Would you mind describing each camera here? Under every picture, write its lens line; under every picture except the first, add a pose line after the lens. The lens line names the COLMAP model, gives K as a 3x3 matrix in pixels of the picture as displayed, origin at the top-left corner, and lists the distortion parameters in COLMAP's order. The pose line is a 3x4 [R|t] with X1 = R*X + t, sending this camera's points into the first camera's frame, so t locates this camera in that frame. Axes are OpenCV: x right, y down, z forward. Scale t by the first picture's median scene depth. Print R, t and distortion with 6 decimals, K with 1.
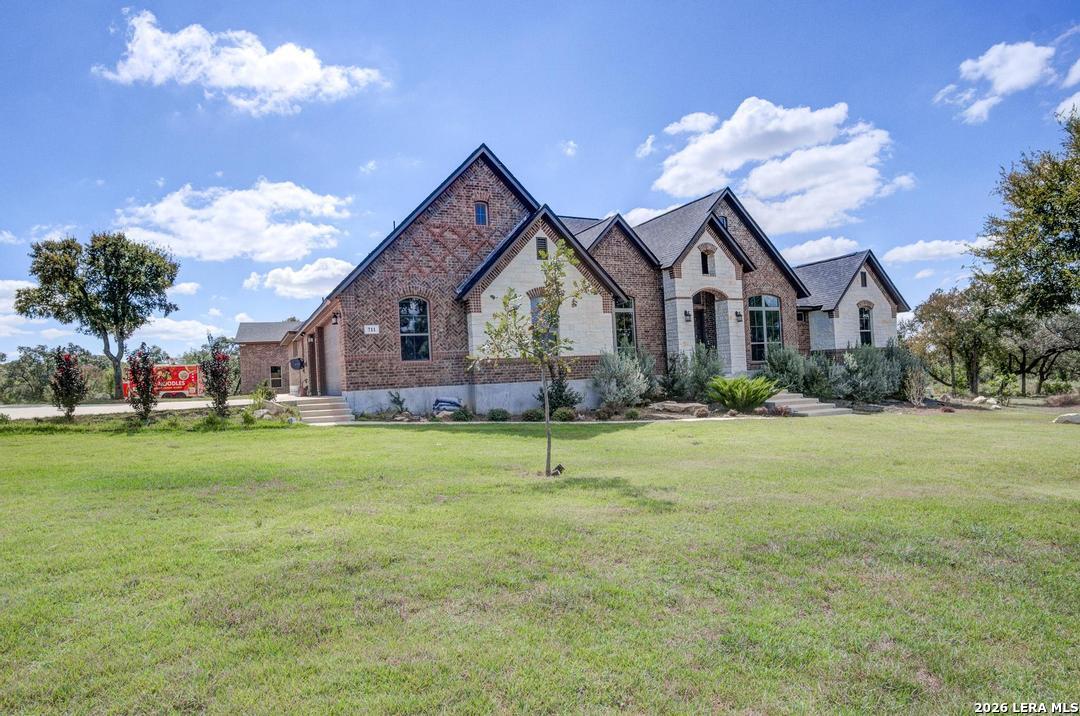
lens RADIAL K [[604.1, 0, 540.0], [0, 604.1, 358.0], [0, 0, 1]] dist [-0.001158, -0.000474]
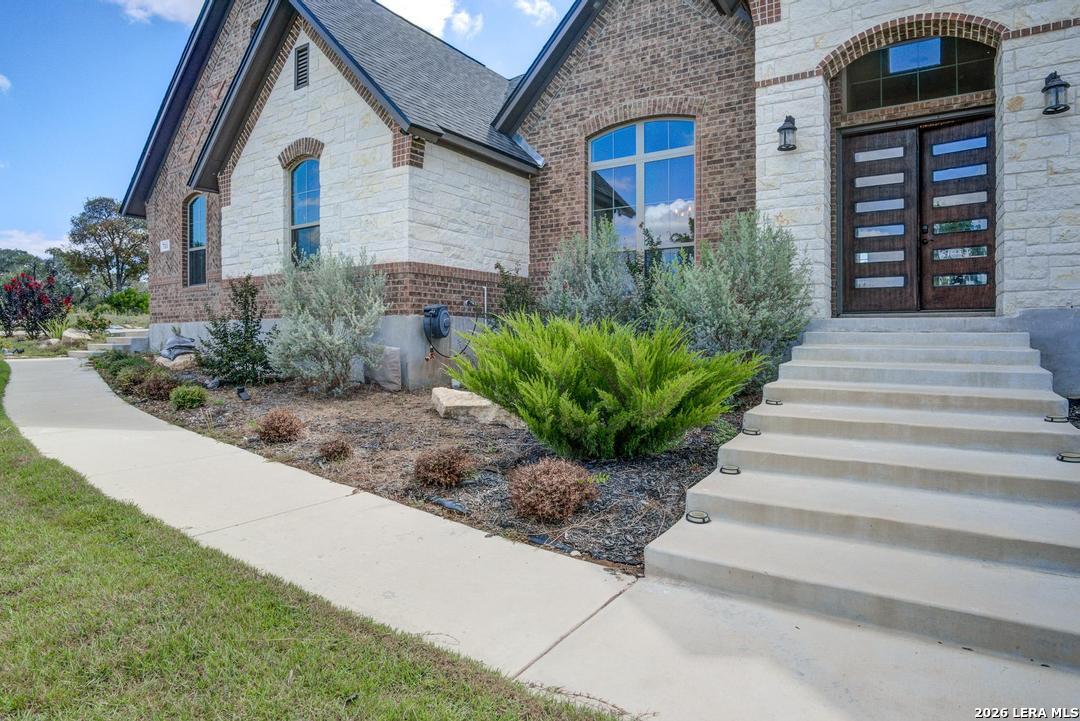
lens RADIAL K [[614.2, 0, 542.4], [0, 614.2, 347.3], [0, 0, 1]] dist [-0.054019, 0.014213]
pose [[0.507029, 0.061189, -0.859755, 0.573800], [0.000730, 0.997446, 0.071419, 0.025723], [0.861929, -0.036839, 0.505689, 0.896994]]
